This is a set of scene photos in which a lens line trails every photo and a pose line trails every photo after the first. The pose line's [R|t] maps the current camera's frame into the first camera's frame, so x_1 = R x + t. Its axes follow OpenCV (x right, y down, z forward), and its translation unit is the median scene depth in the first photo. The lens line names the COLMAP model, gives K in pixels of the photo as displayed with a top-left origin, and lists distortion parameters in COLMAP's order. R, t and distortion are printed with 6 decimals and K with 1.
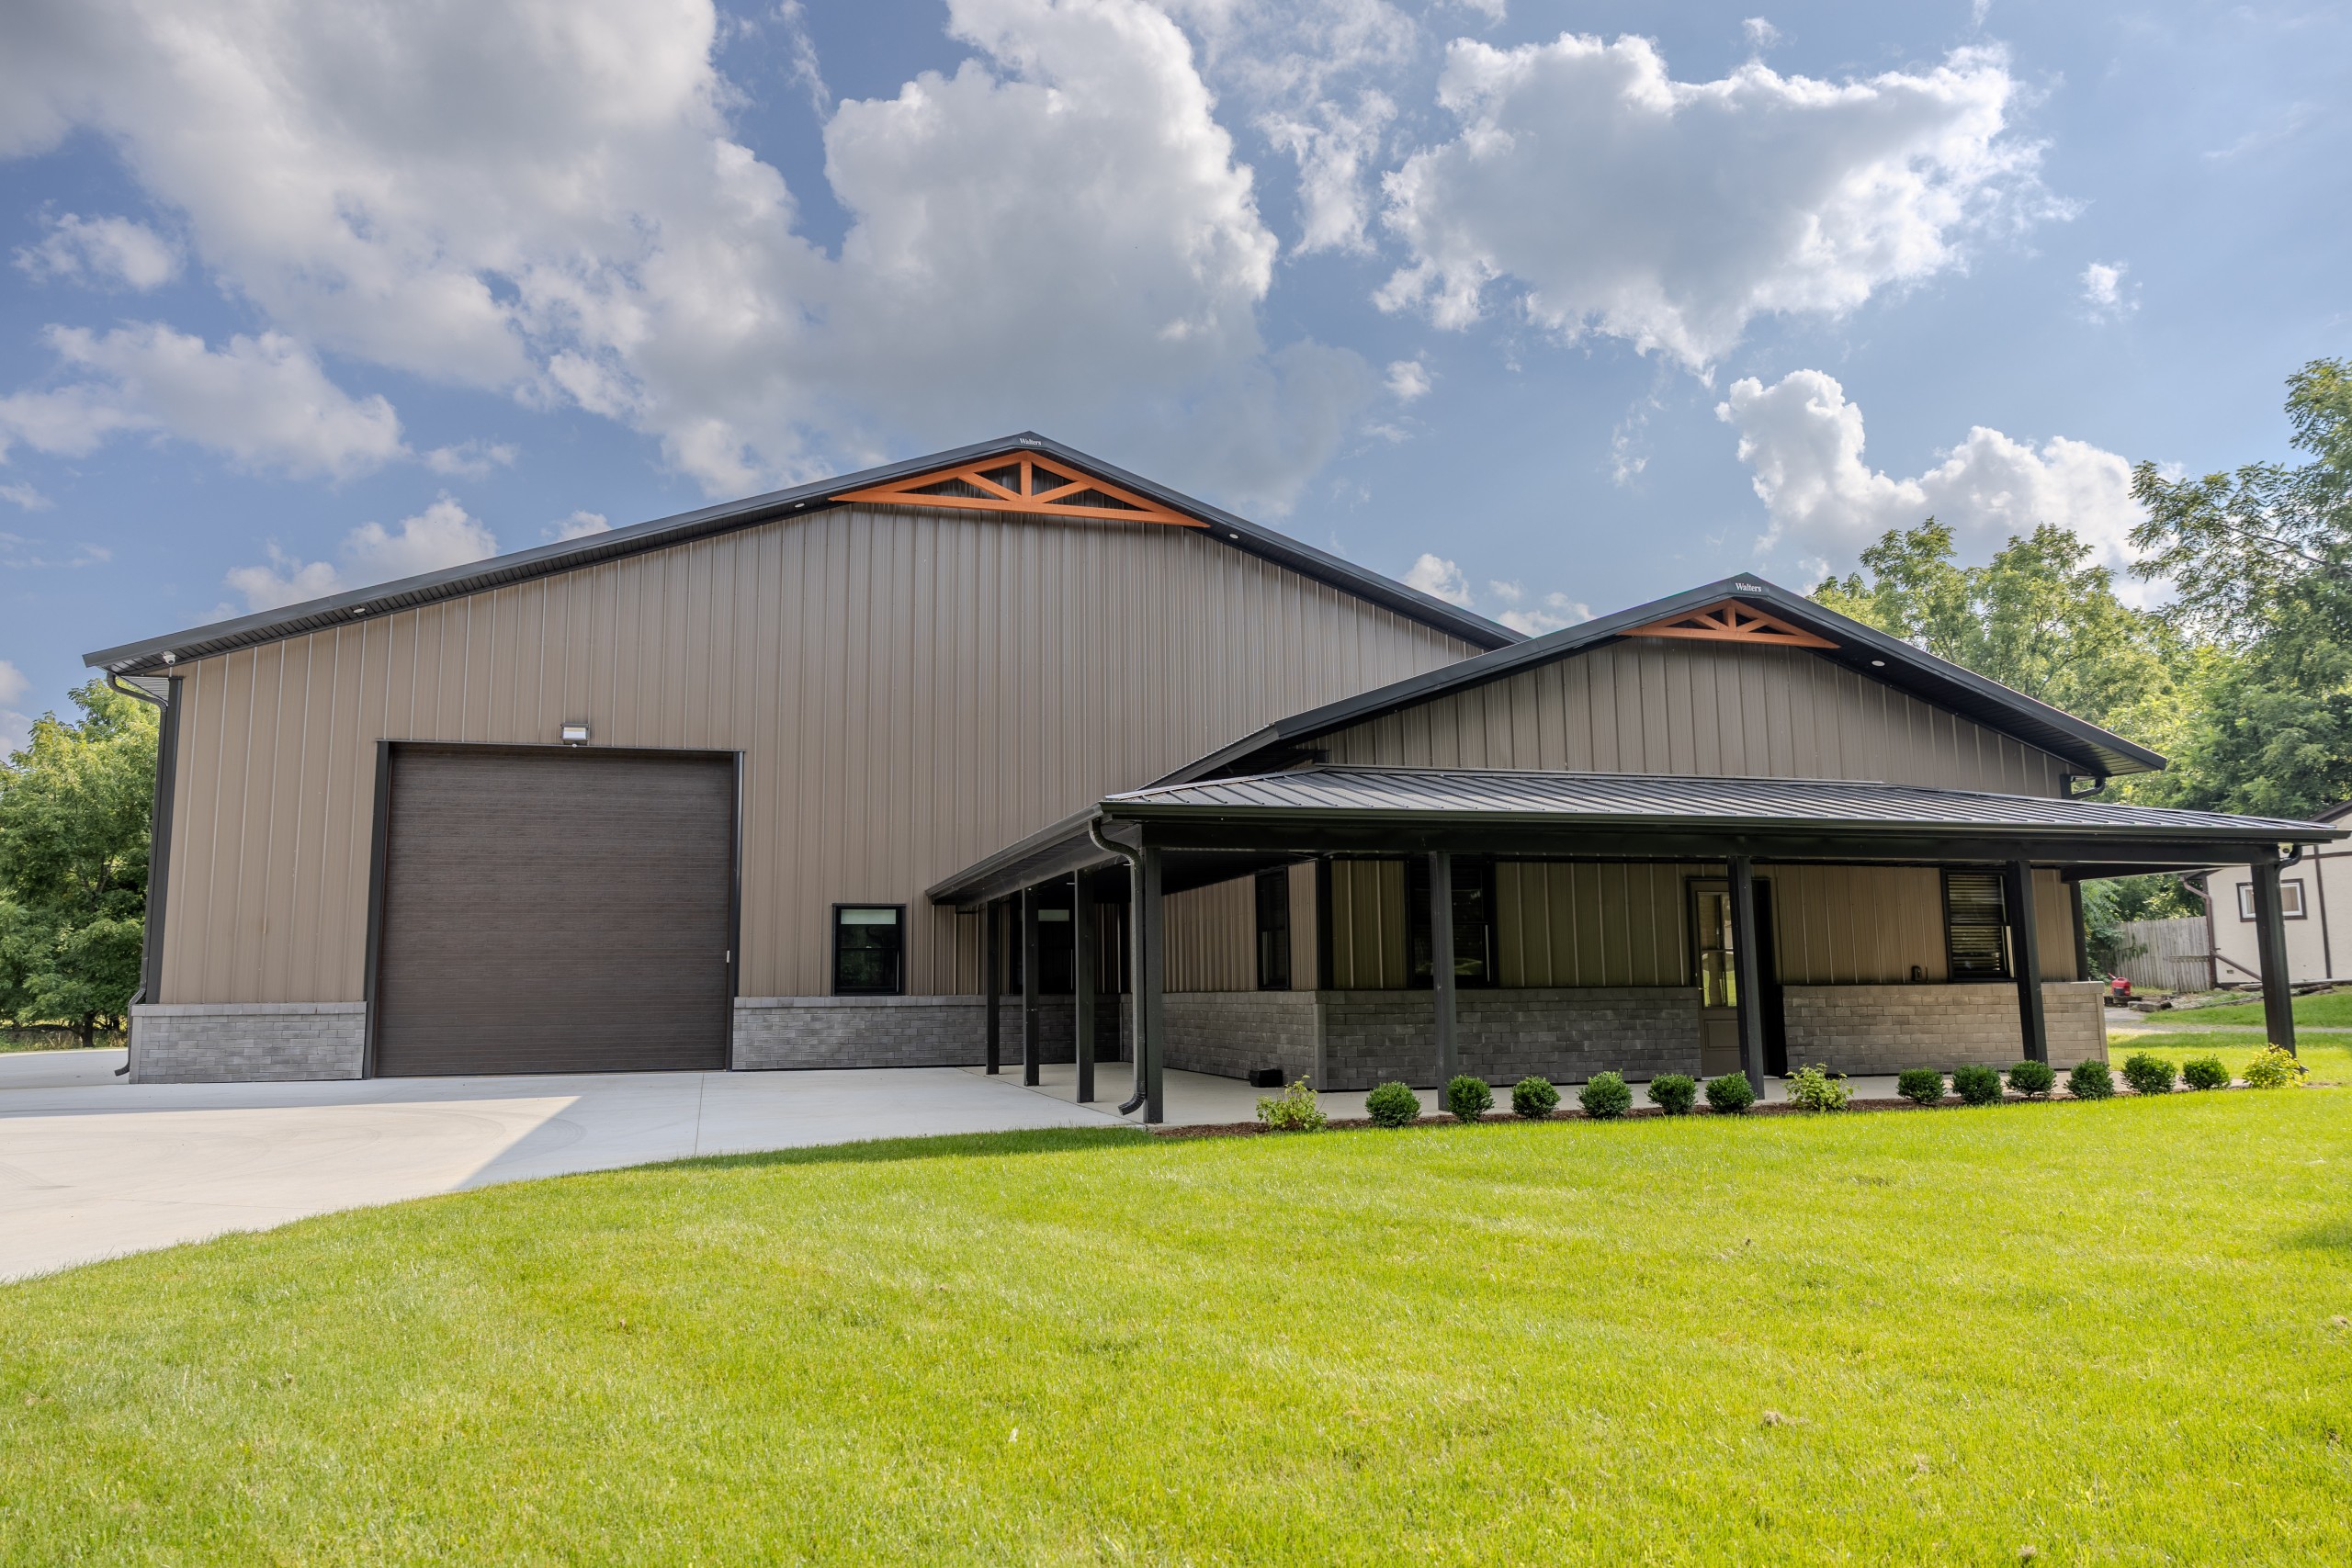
lens RADIAL K [[1640.7, 0, 1176.0], [0, 1640.7, 784.0], [0, 0, 1]] dist [-0.015326, 0.000233]
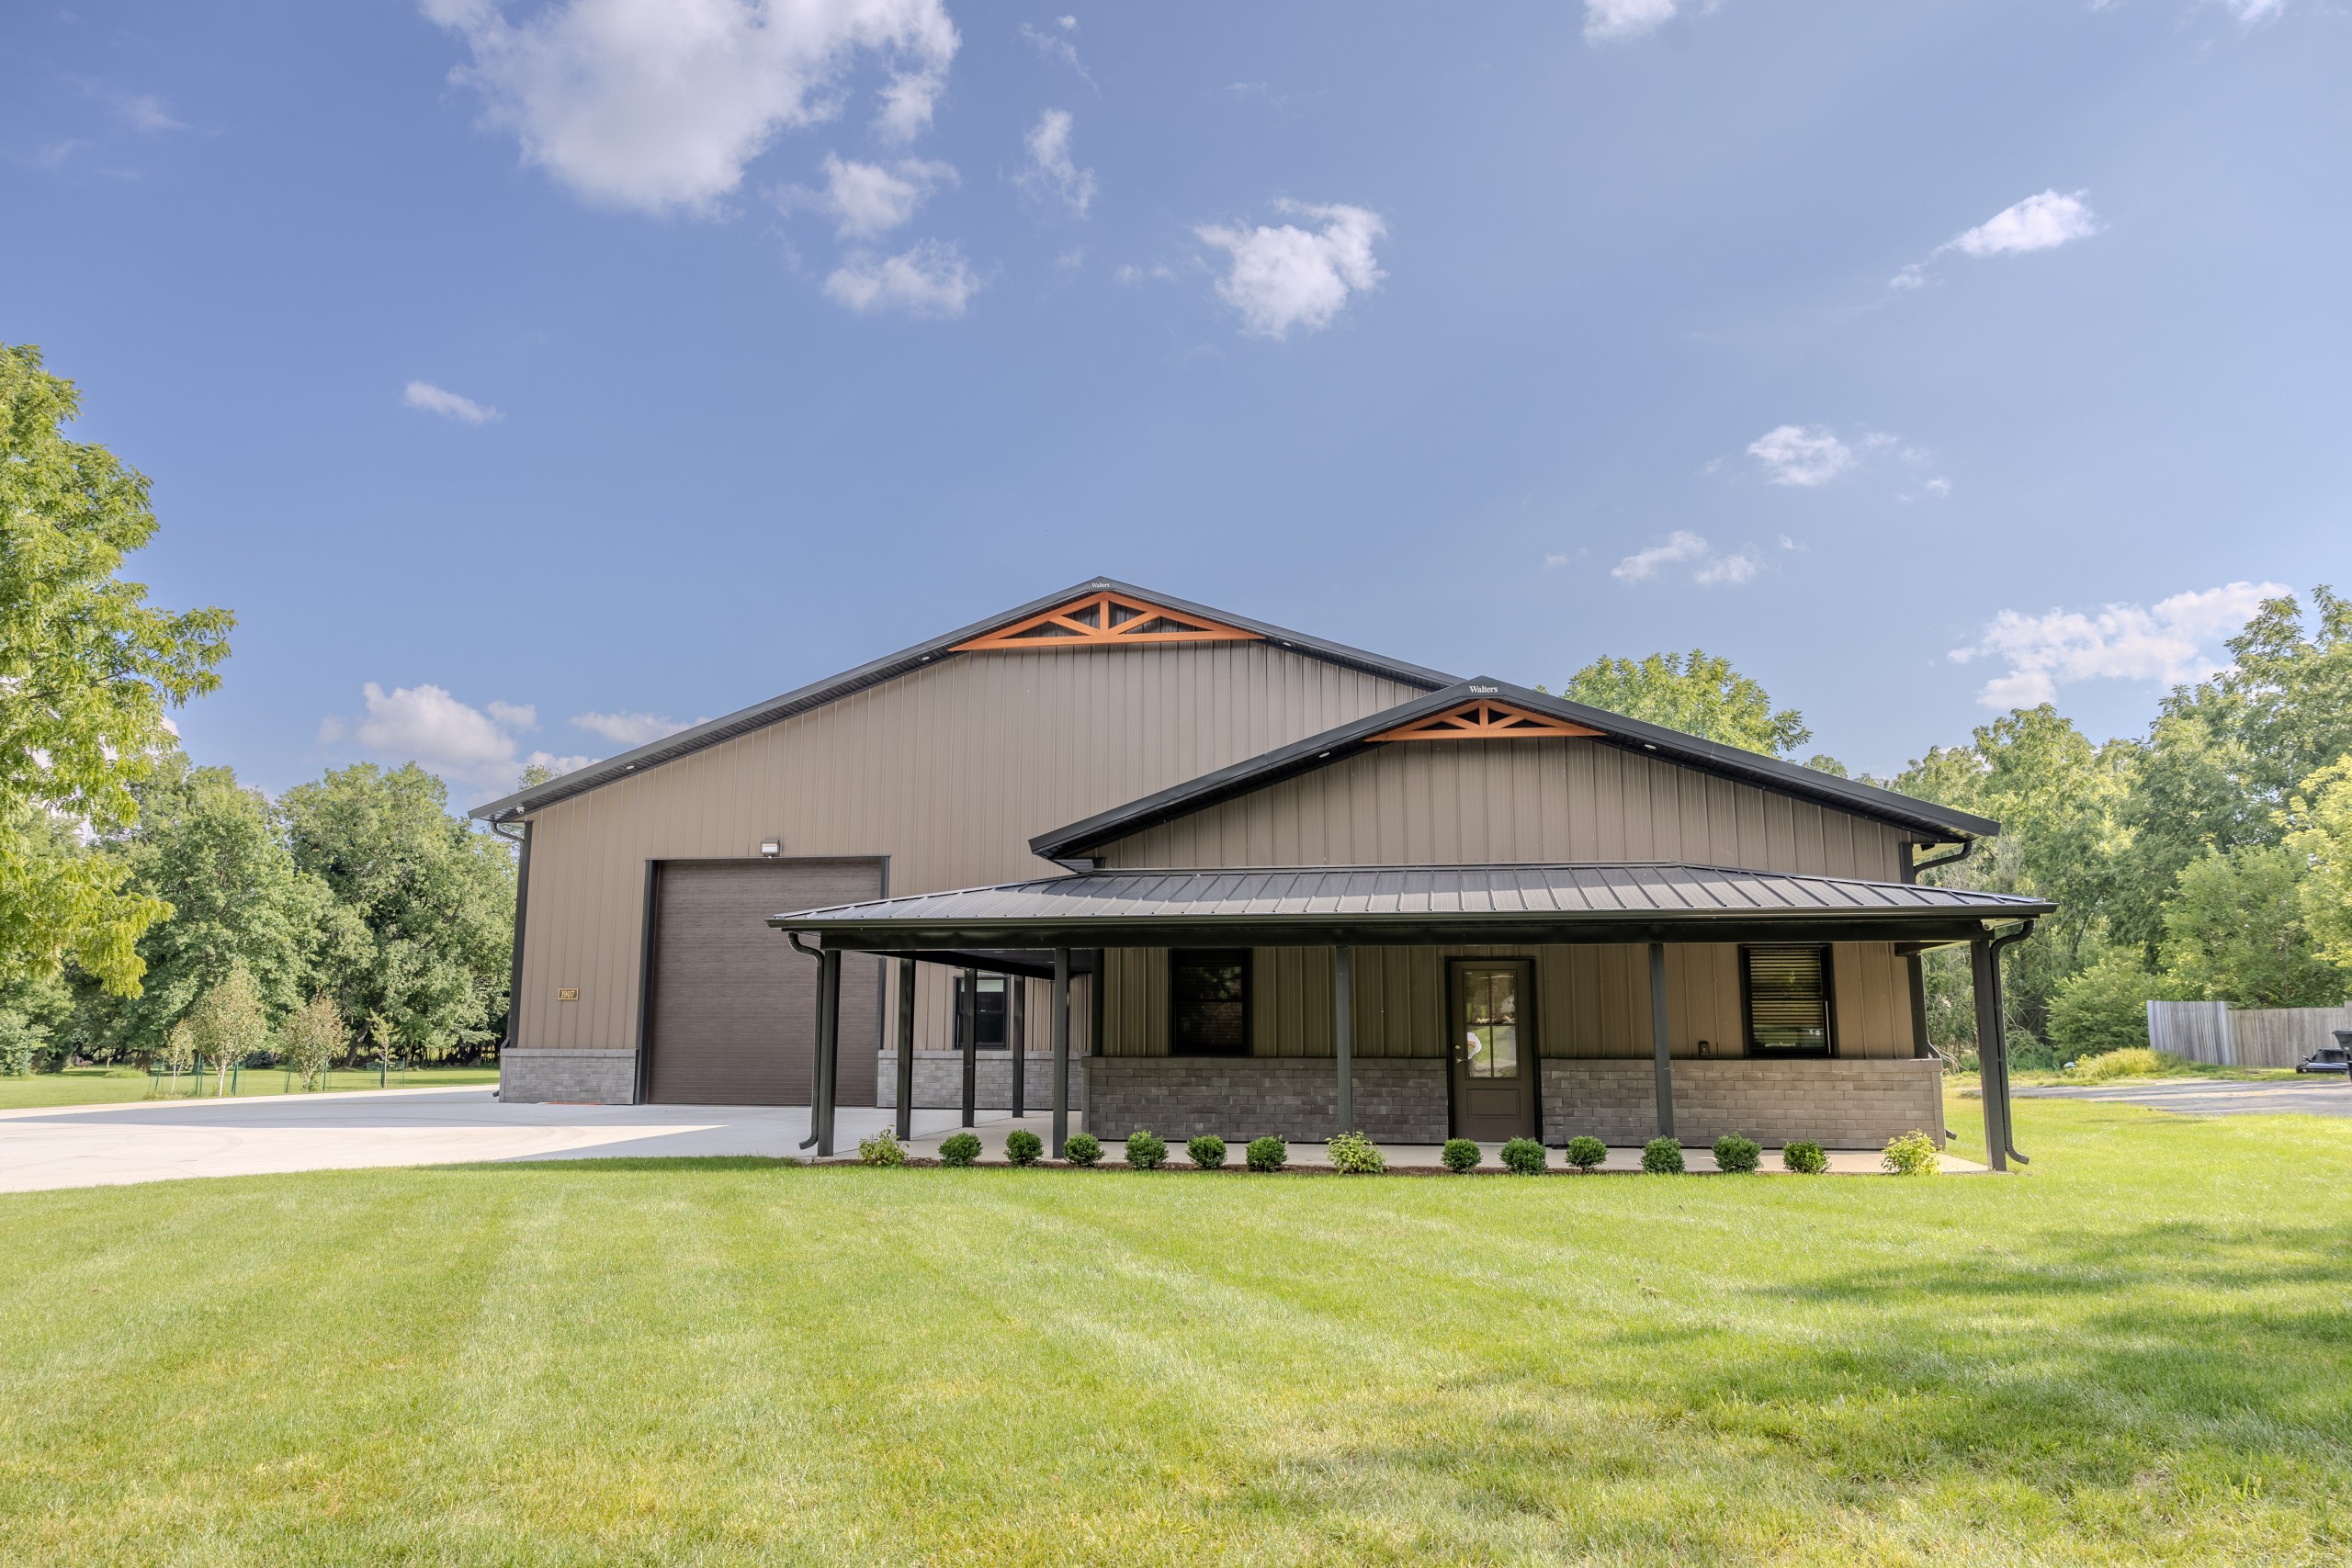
lens RADIAL K [[1640.7, 0, 1176.0], [0, 1640.7, 784.0], [0, 0, 1]] dist [-0.015326, 0.000233]
pose [[0.896361, -0.054177, -0.440001, 0.576060], [0.045157, 0.998500, -0.030953, -0.029836], [0.441018, 0.007876, 0.897464, -0.055833]]
